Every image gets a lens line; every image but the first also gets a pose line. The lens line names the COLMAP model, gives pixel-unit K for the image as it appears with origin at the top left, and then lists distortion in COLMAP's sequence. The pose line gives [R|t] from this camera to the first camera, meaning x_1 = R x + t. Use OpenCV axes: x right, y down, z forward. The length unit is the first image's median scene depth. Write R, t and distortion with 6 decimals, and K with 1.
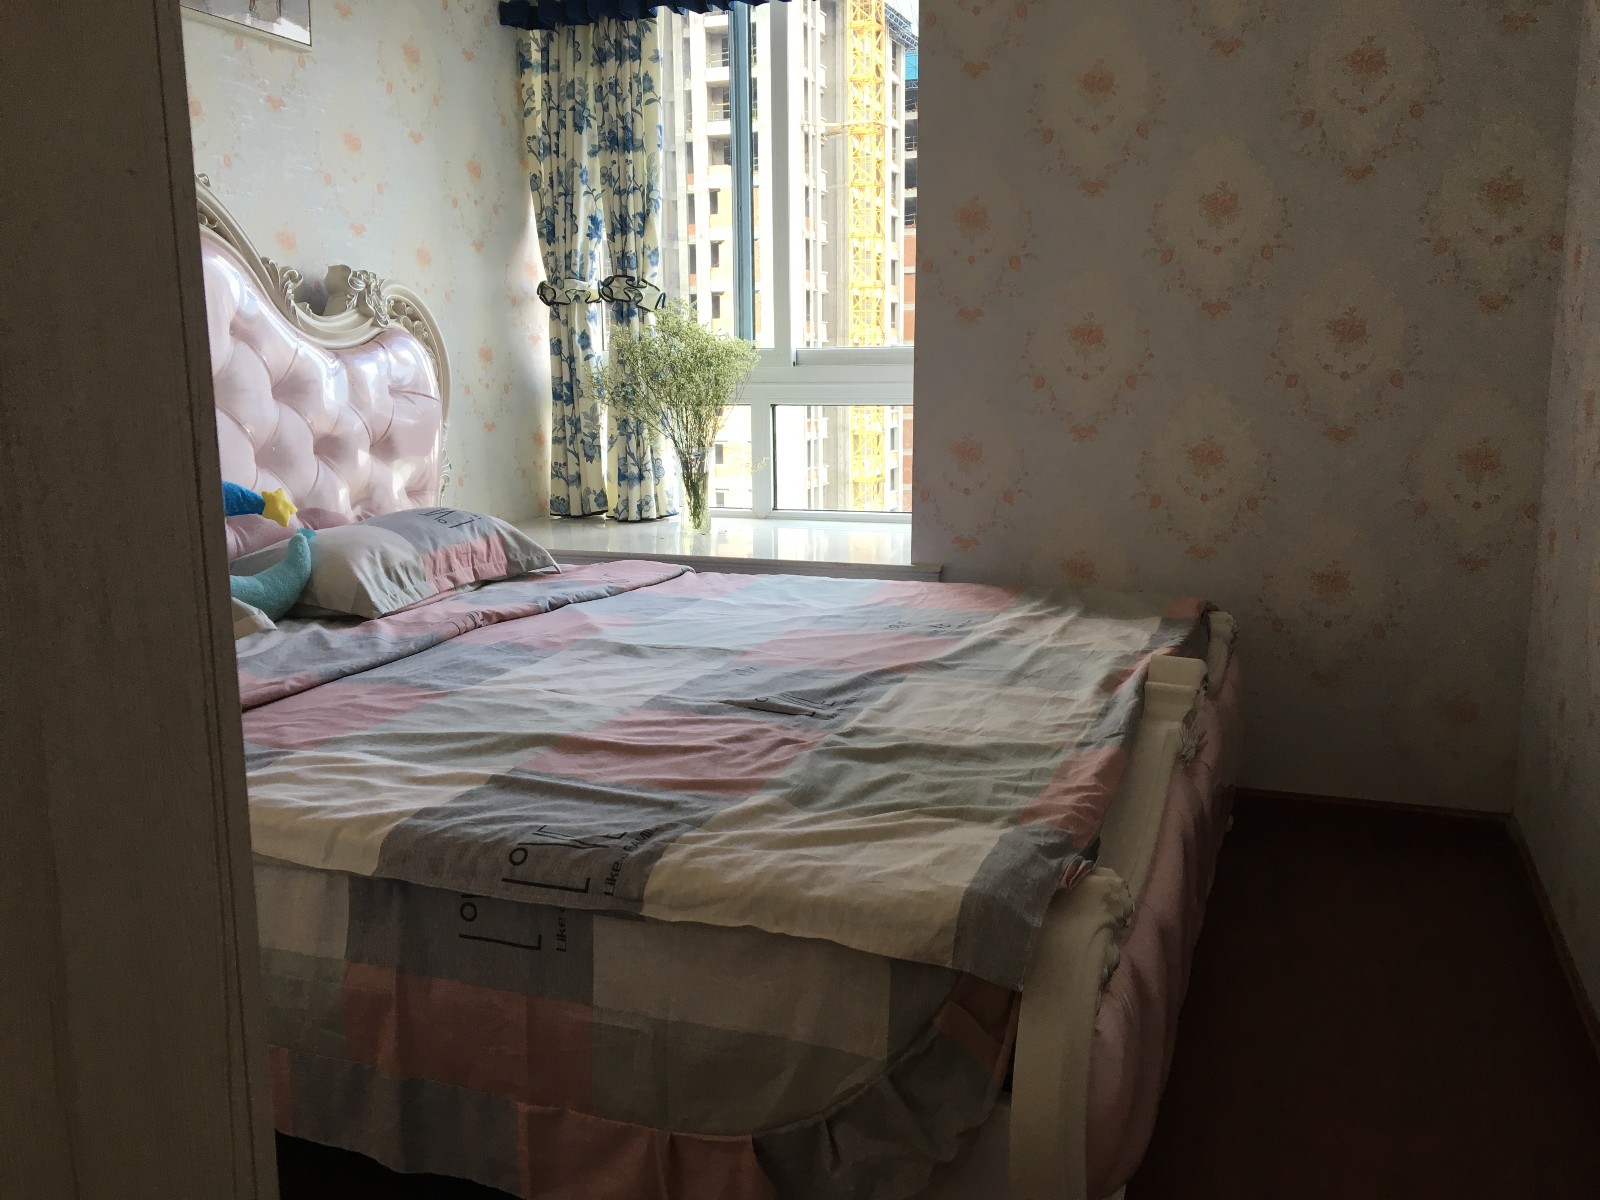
lens RADIAL K [[1316.6, 0, 800.0], [0, 1316.6, 600.0], [0, 0, 1]] dist [0.098248, -0.174401]
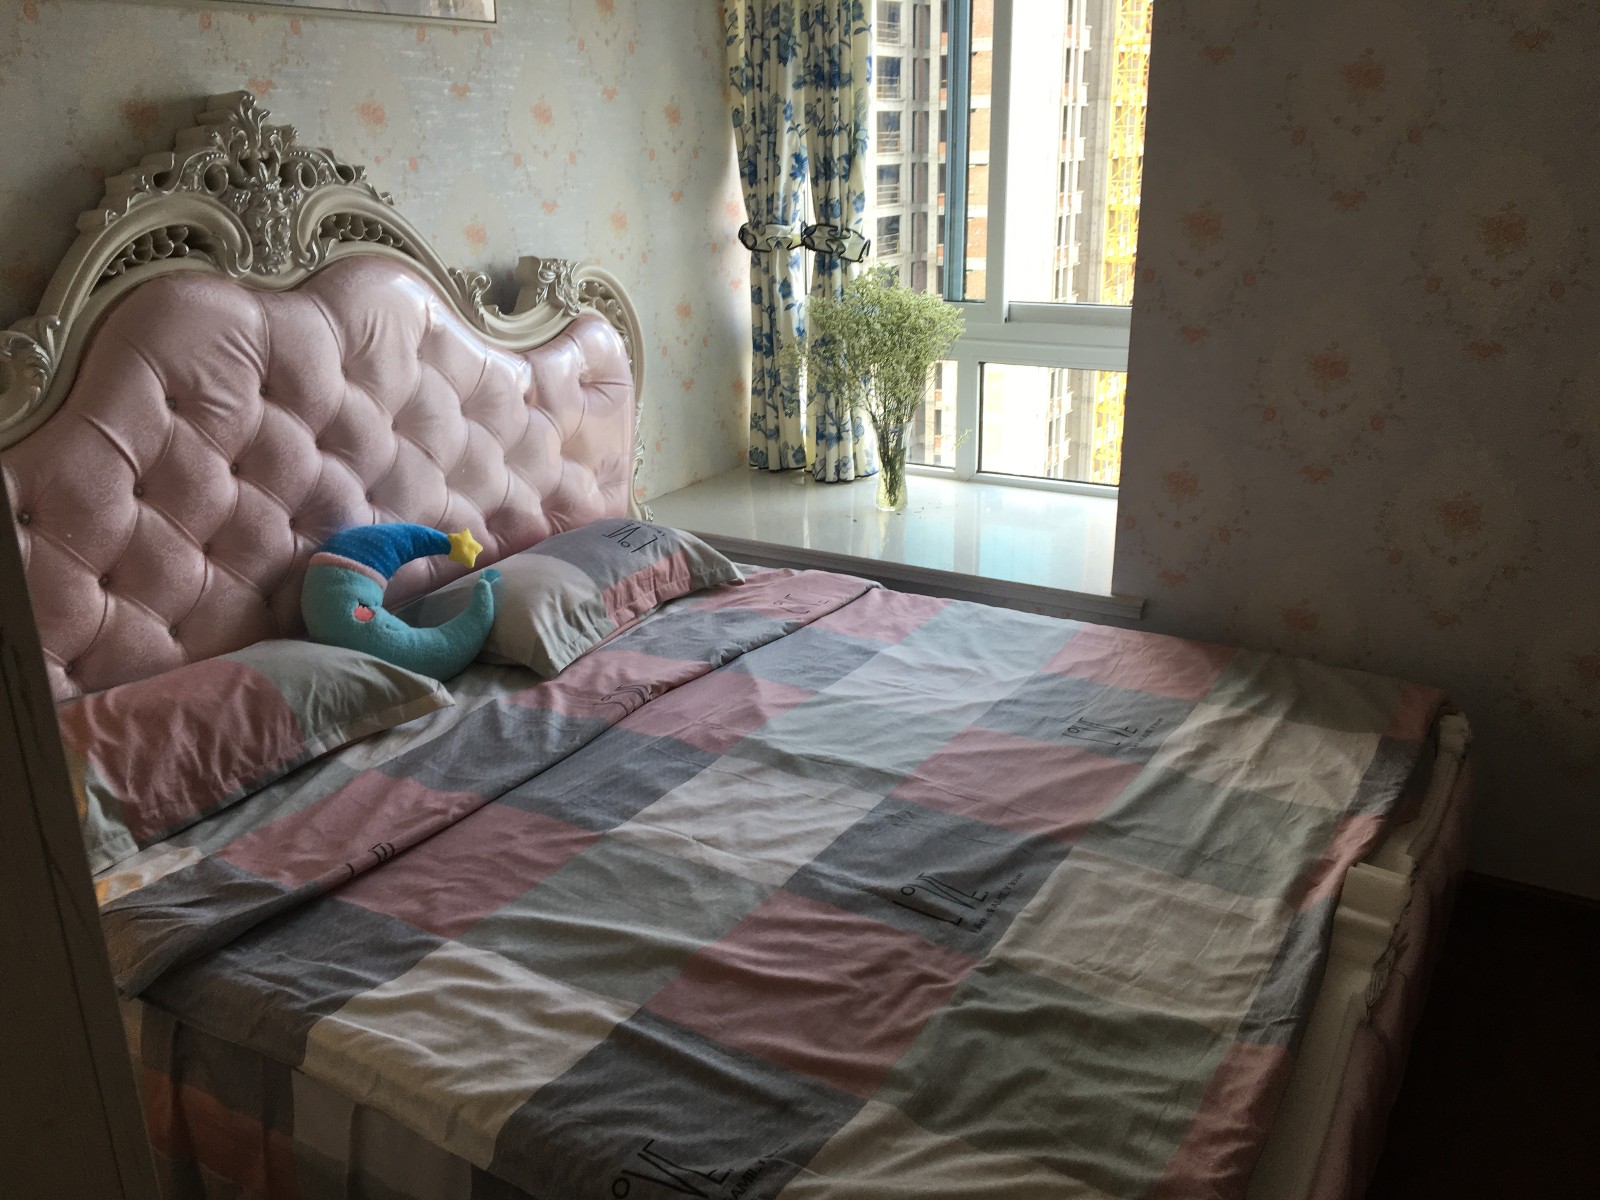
lens RADIAL K [[1316.6, 0, 800.0], [0, 1316.6, 600.0], [0, 0, 1]] dist [0.098248, -0.174401]
pose [[0.983821, 0.048661, -0.172421, 0.026516], [-0.019764, 0.986012, 0.165498, -0.156509], [0.178063, -0.159413, 0.971021, 0.049055]]
